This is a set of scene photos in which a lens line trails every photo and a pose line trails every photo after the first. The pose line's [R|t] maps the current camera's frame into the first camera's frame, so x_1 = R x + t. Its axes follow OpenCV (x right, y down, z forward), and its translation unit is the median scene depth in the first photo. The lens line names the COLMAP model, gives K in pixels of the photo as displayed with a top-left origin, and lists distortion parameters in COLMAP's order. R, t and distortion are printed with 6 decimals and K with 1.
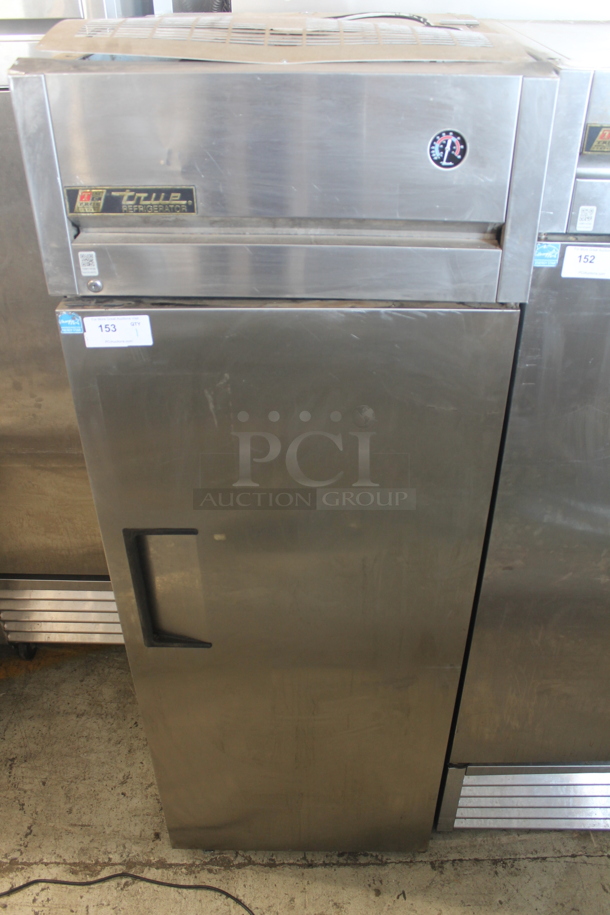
lens RADIAL K [[798.0, 0, 314.8], [0, 798.0, 456.7], [0, 0, 1]] dist [-0.133140, 0.072851]
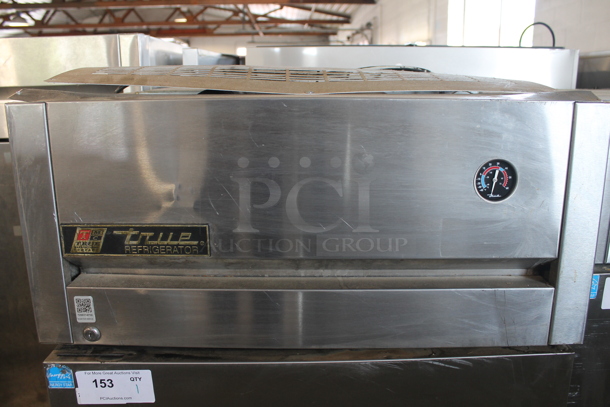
lens RADIAL K [[532.0, 0, 303.9], [0, 532.0, 202.0], [0, 0, 1]] dist [-0.133140, 0.072851]
pose [[0.999691, -0.011482, 0.022031, -0.055662], [0.018547, 0.934935, -0.354333, -0.148006], [-0.016530, 0.354632, 0.934860, 0.411369]]
